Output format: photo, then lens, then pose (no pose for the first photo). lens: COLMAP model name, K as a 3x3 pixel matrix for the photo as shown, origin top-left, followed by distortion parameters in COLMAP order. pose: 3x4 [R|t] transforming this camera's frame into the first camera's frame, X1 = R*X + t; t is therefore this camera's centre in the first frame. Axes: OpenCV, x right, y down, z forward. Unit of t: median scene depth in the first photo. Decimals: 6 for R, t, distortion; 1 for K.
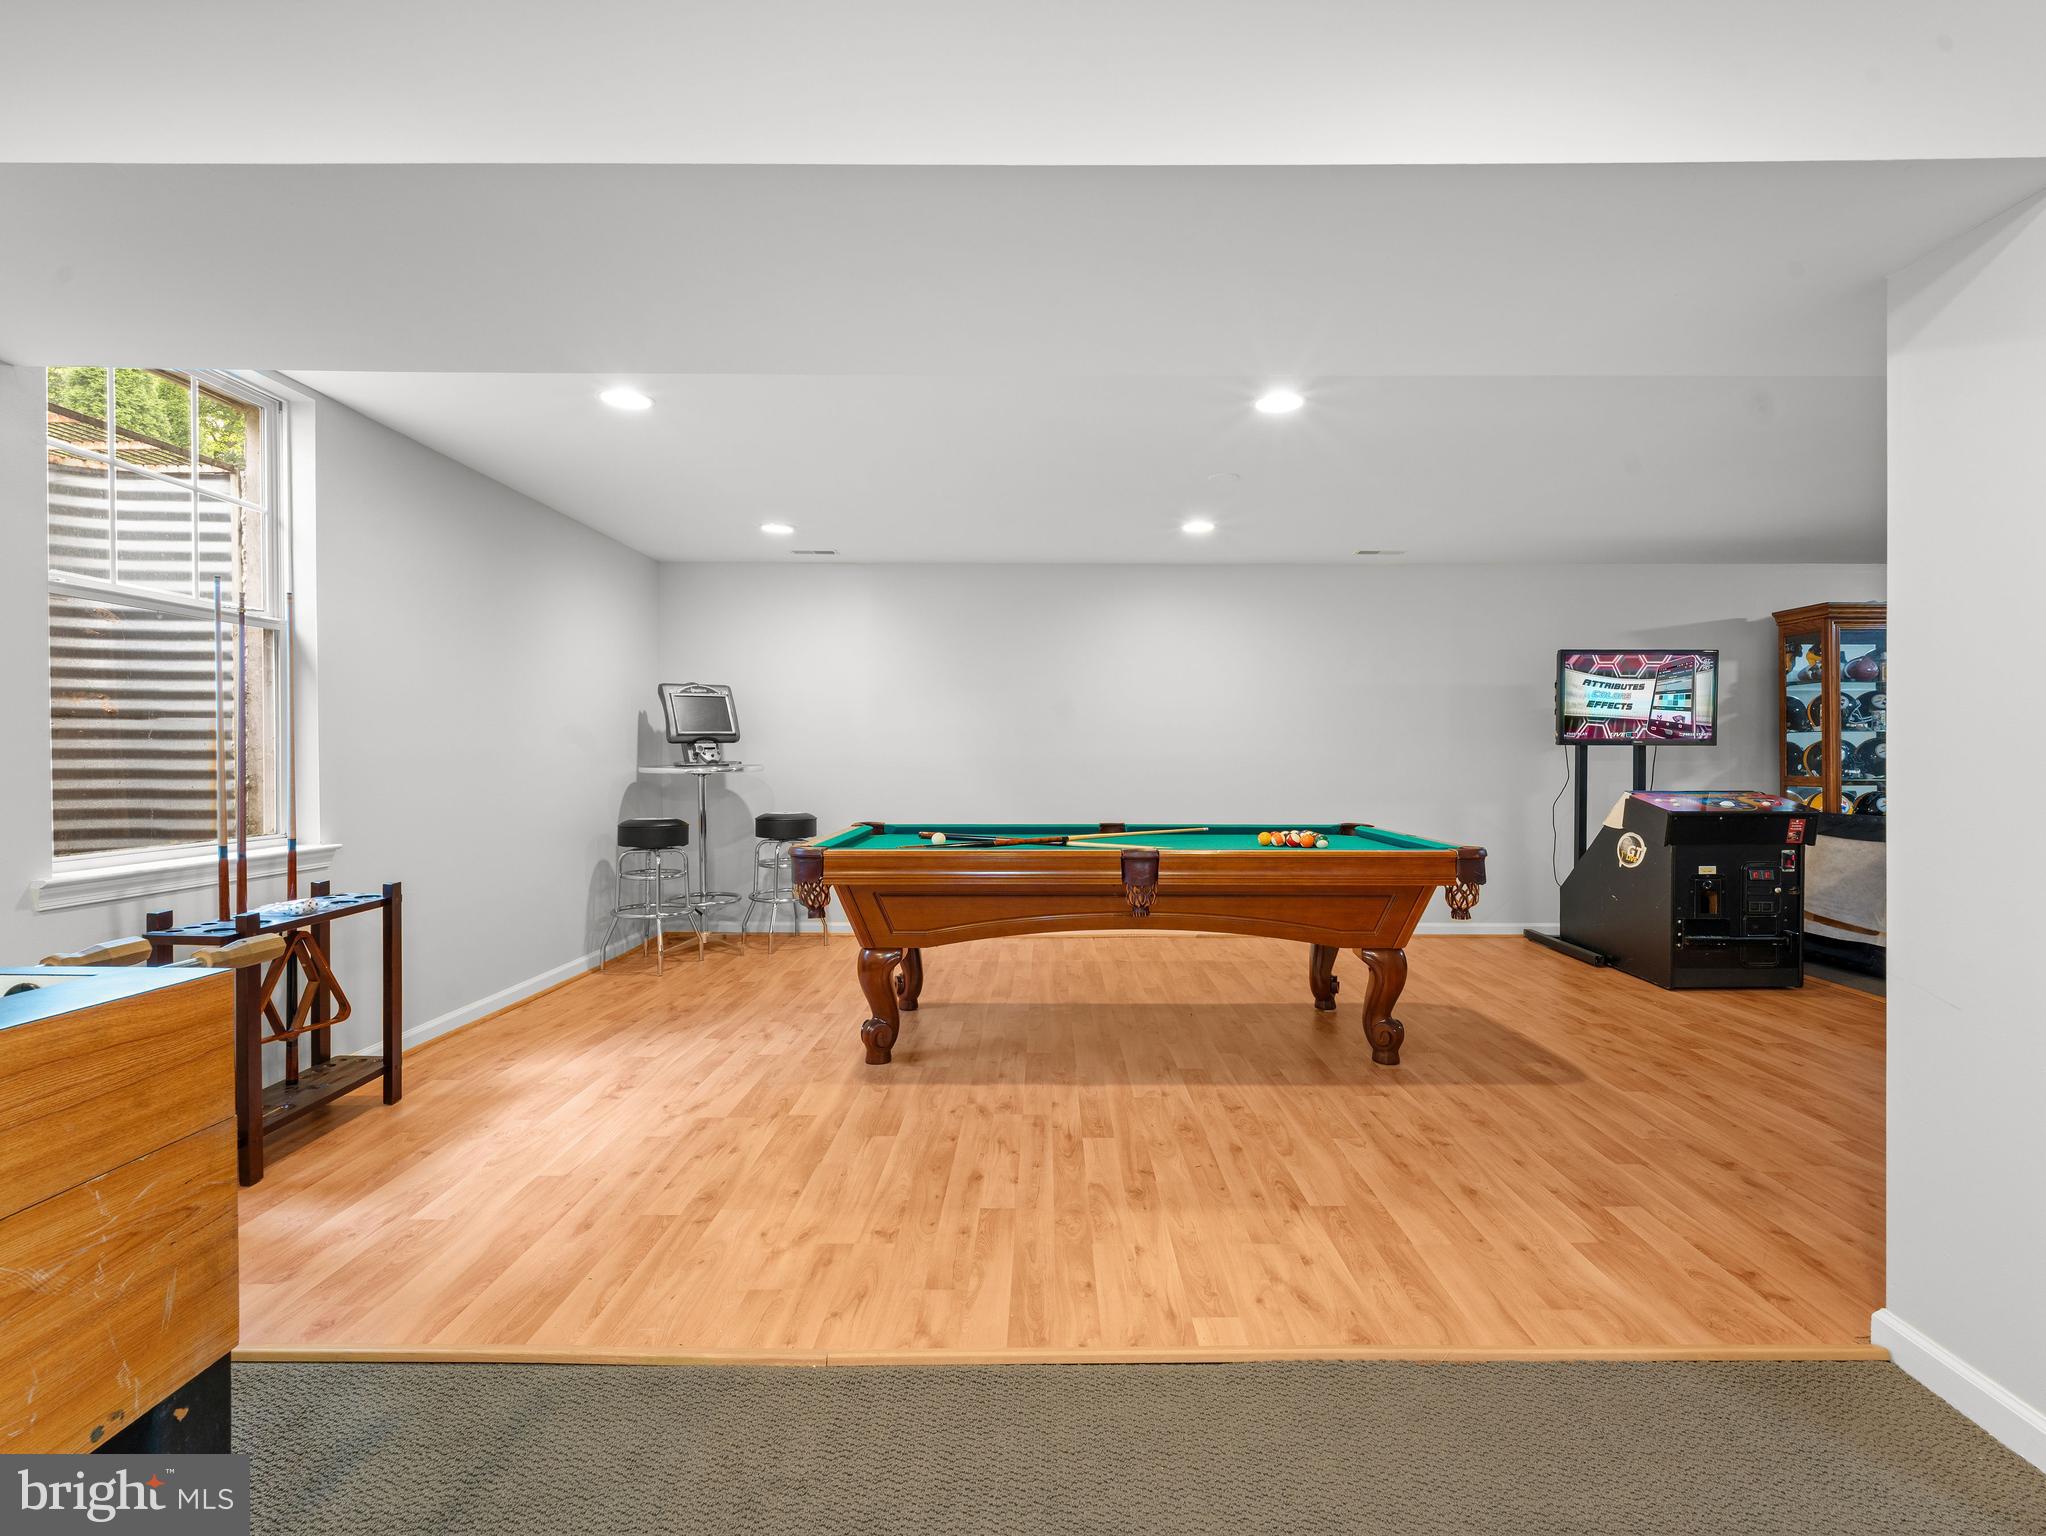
lens RADIAL K [[966.8, 0, 1035.9], [0, 966.8, 739.8], [0, 0, 1]] dist [0.006189, -0.000058]
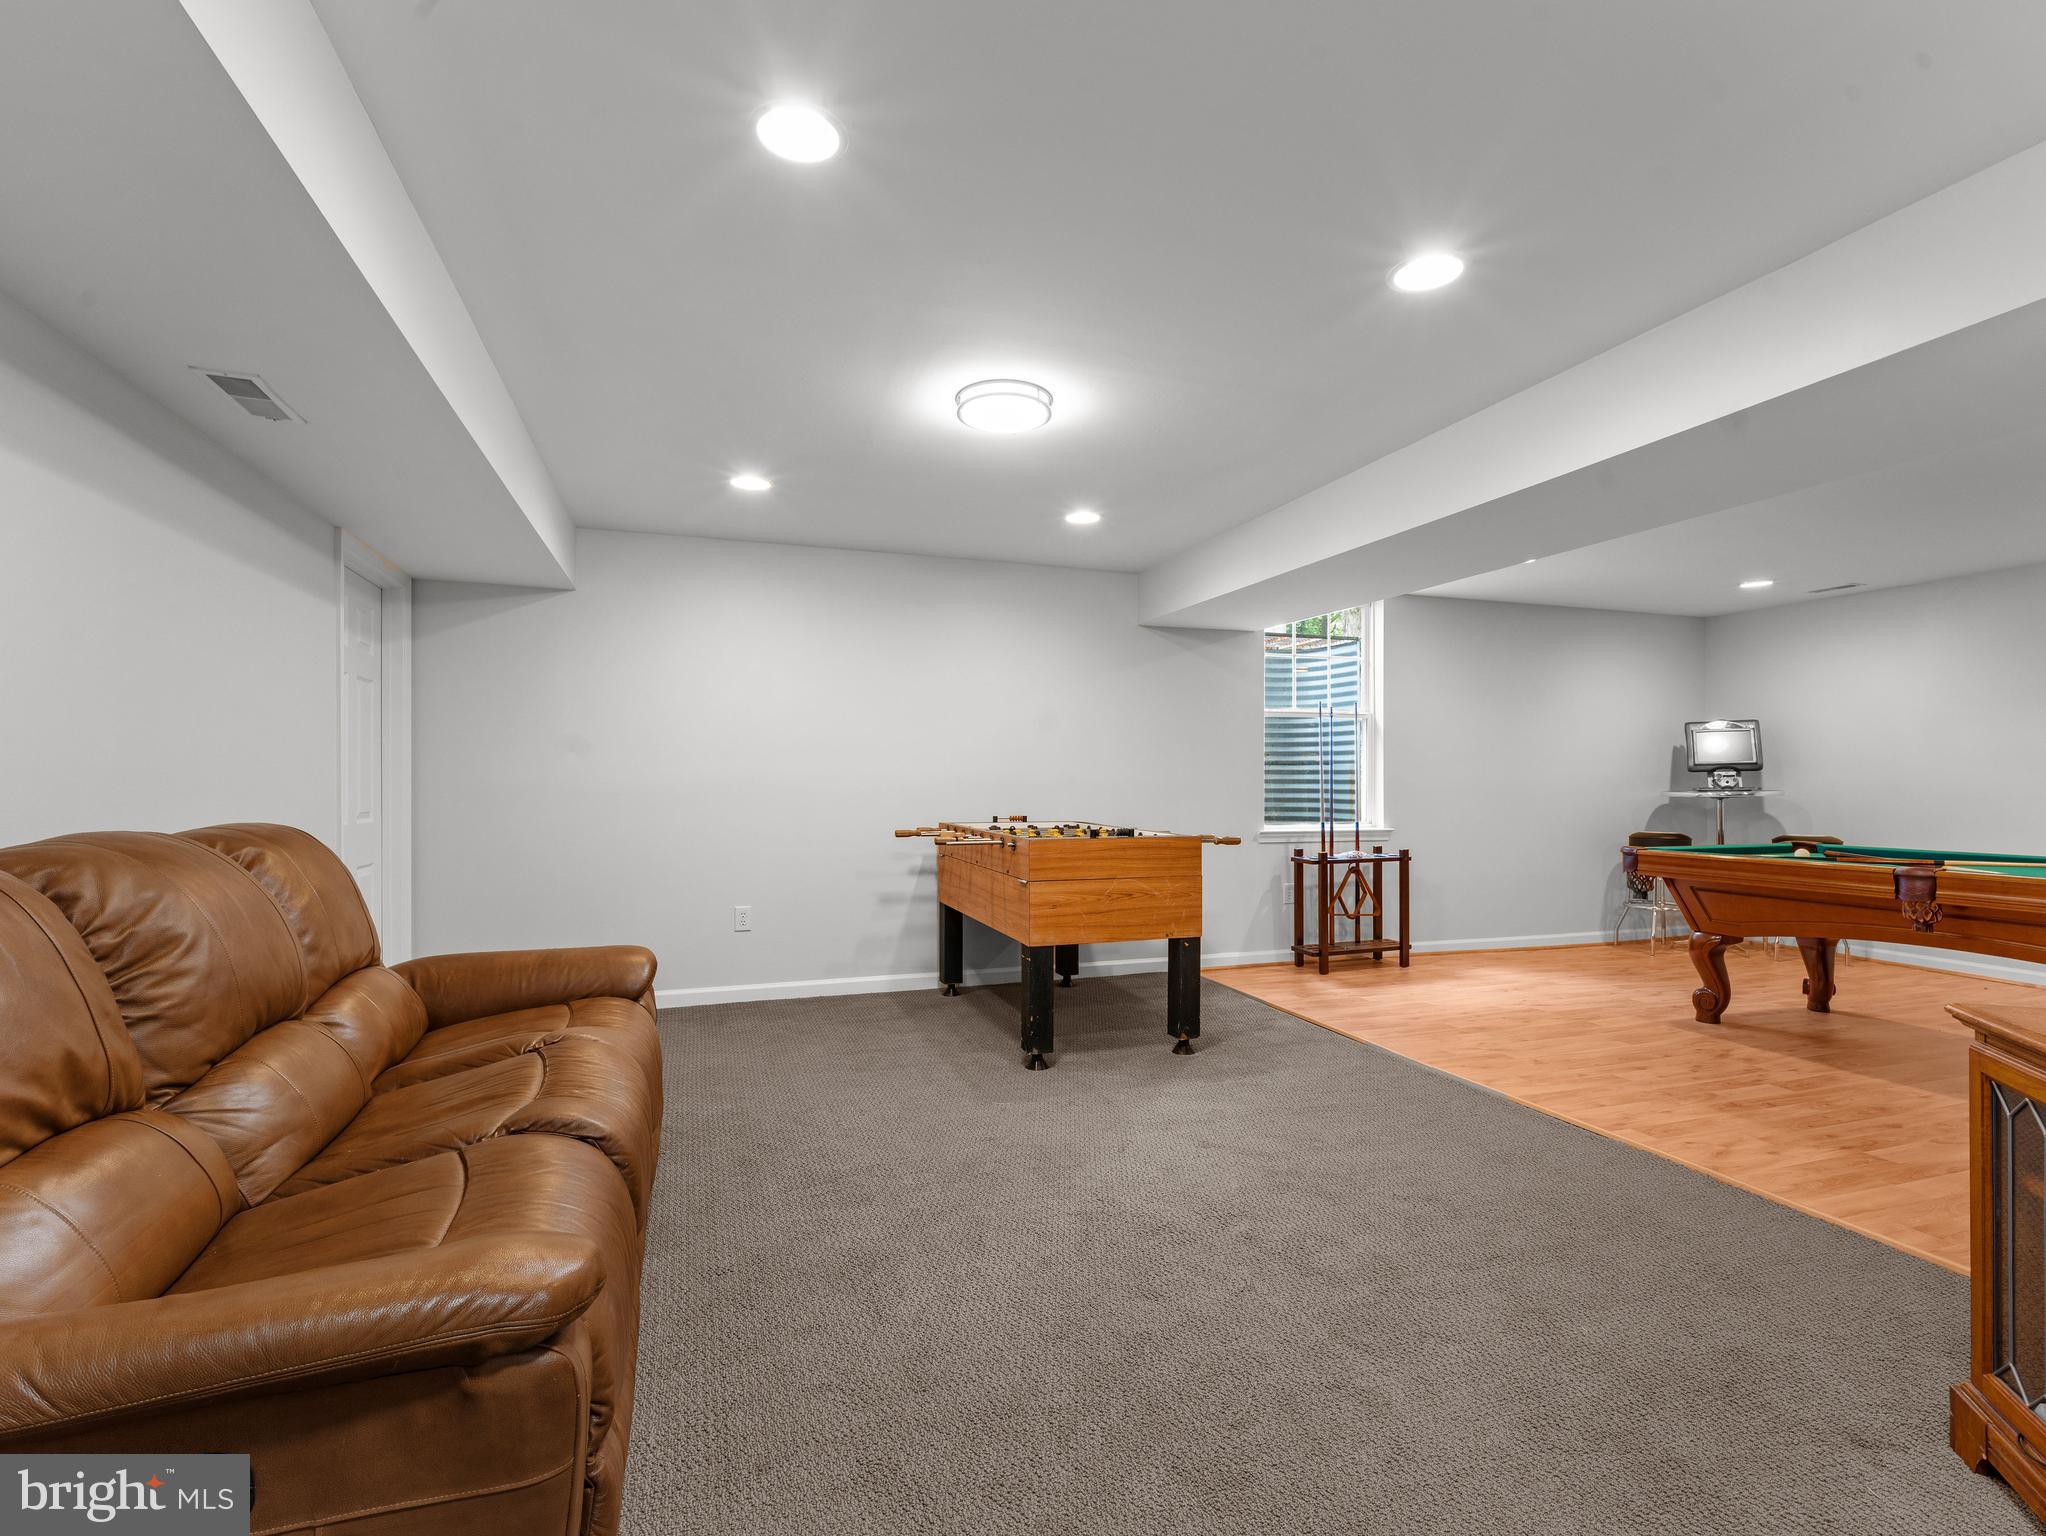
lens RADIAL K [[944.2, 0, 1049.3], [0, 944.2, 770.2], [0, 0, 1]] dist [0.002615, -0.000306]
pose [[0.349282, -0.015718, -0.936886, 0.909158], [0.018870, 0.999775, -0.009738, -0.004676], [0.936827, -0.014278, 0.349500, -0.315891]]
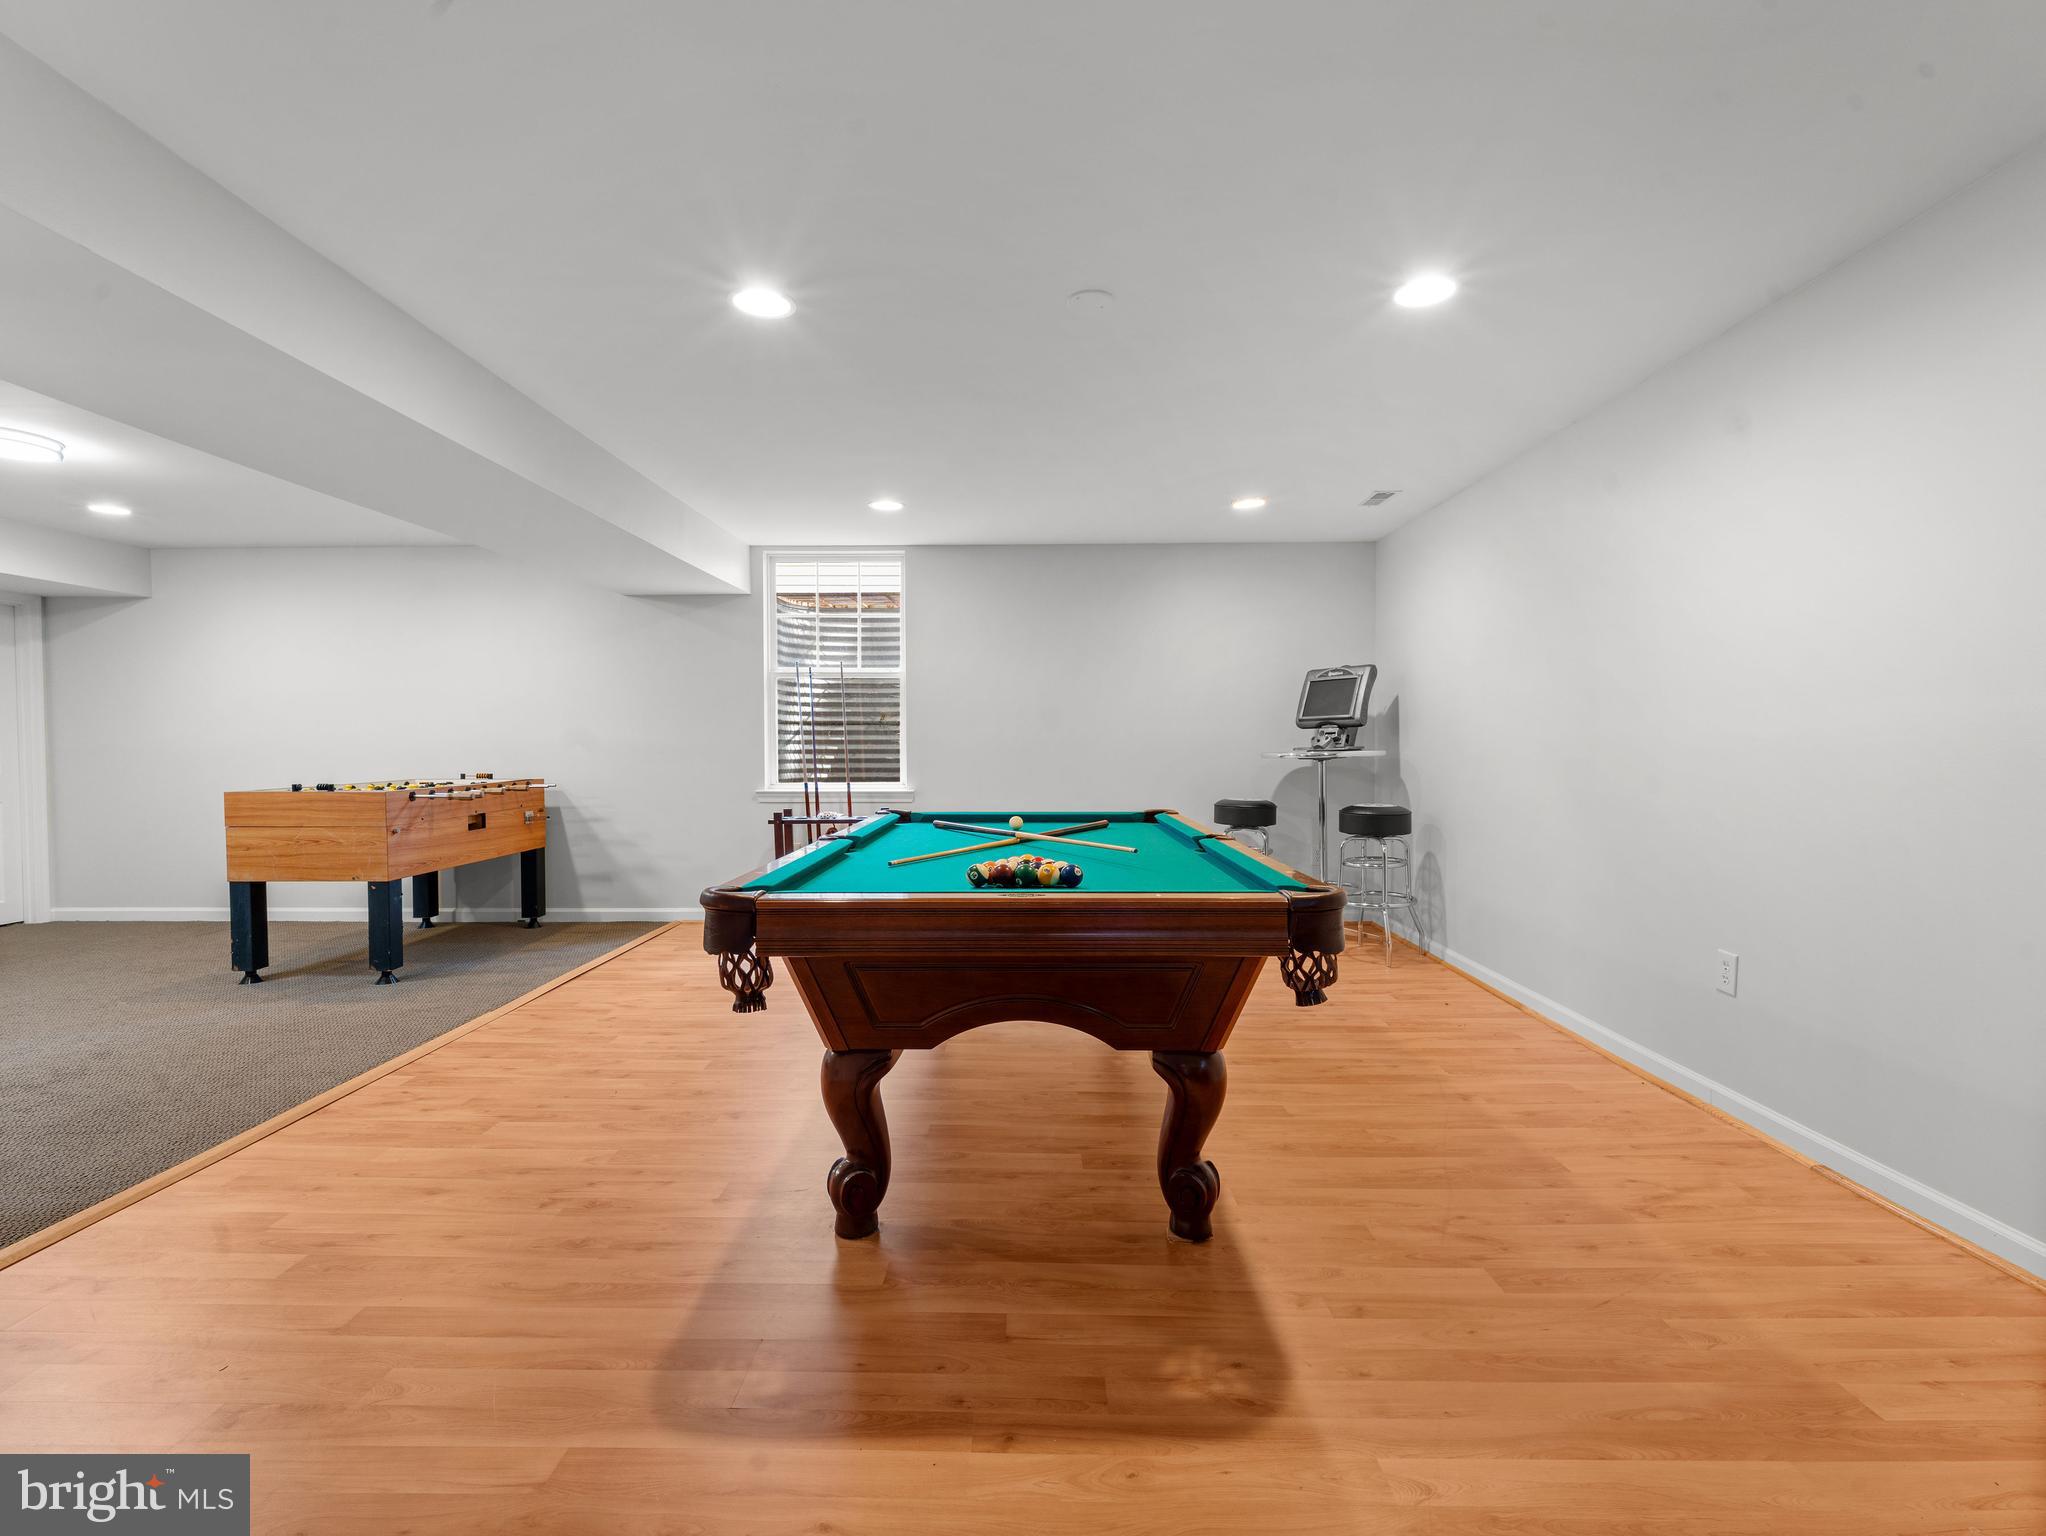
lens RADIAL K [[944.2, 0, 1049.3], [0, 944.2, 770.2], [0, 0, 1]] dist [0.002615, -0.000306]
pose [[0.005079, 0.024406, -0.999689, 1.244705], [0.021911, 0.999459, 0.024512, 0.033015], [0.999747, -0.022029, 0.004542, 1.457051]]
